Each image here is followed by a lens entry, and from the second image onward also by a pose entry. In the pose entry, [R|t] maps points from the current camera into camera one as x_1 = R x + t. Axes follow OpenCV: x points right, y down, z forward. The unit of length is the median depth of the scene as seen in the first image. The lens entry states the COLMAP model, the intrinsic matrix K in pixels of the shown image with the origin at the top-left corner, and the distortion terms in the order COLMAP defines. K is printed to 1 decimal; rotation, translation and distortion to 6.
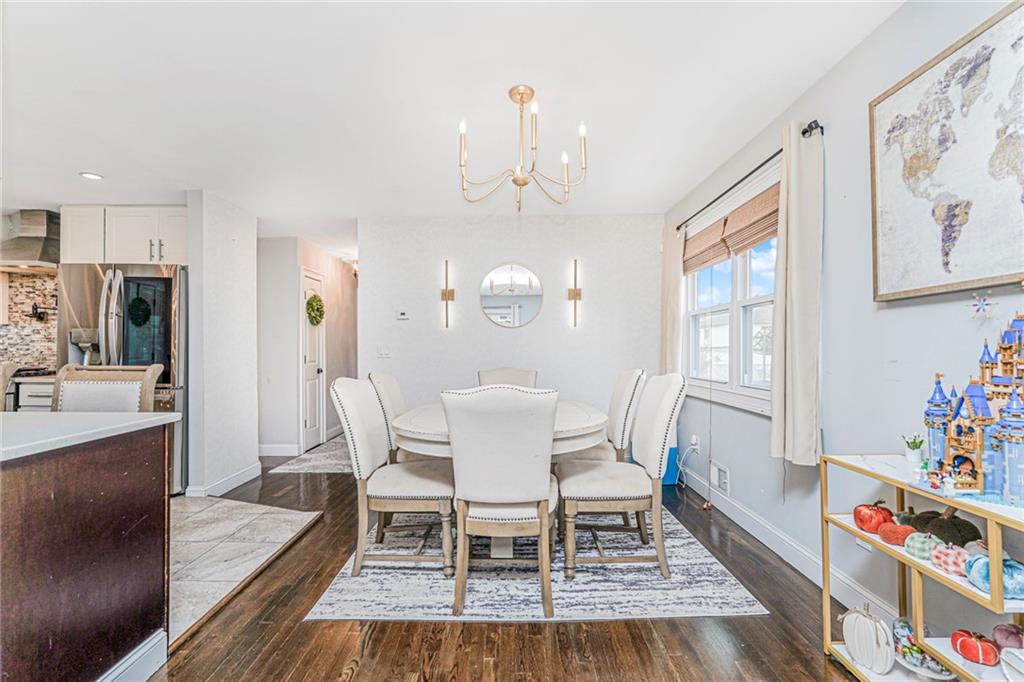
lens RADIAL K [[461.0, 0, 515.0], [0, 461.0, 346.7], [0, 0, 1]] dist [-0.007799, 0.005608]
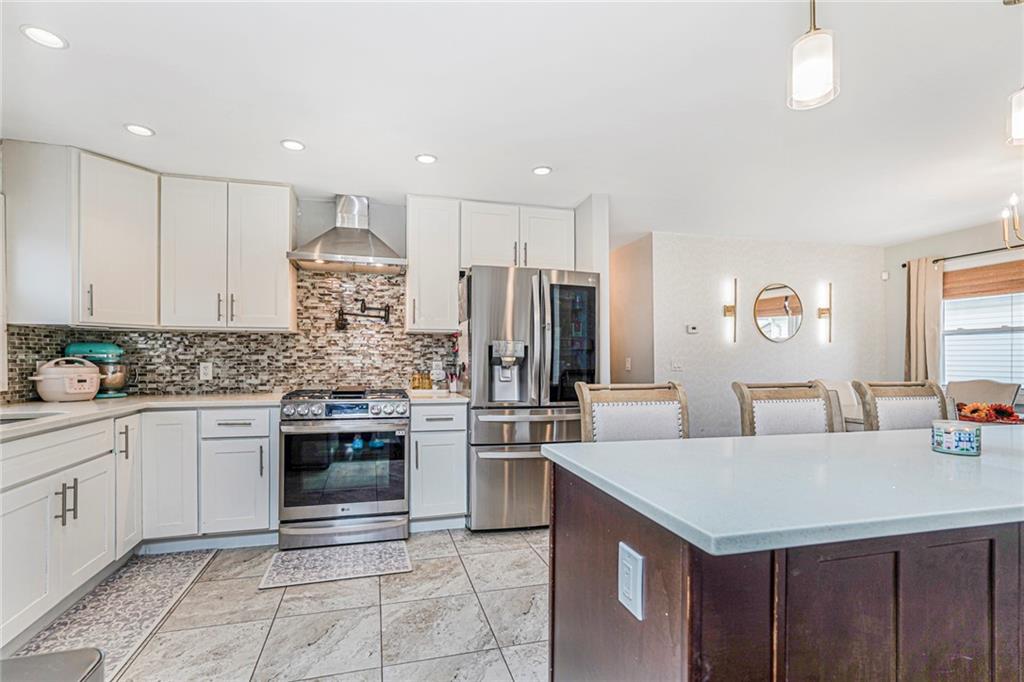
lens RADIAL K [[461.0, 0, 517.9], [0, 461.0, 360.4], [0, 0, 1]] dist [-0.007799, 0.005608]
pose [[0.963739, -0.002808, 0.266832, -0.941298], [0.000603, 0.999965, 0.008344, -0.007383], [-0.266846, -0.007881, 0.963707, 0.113189]]
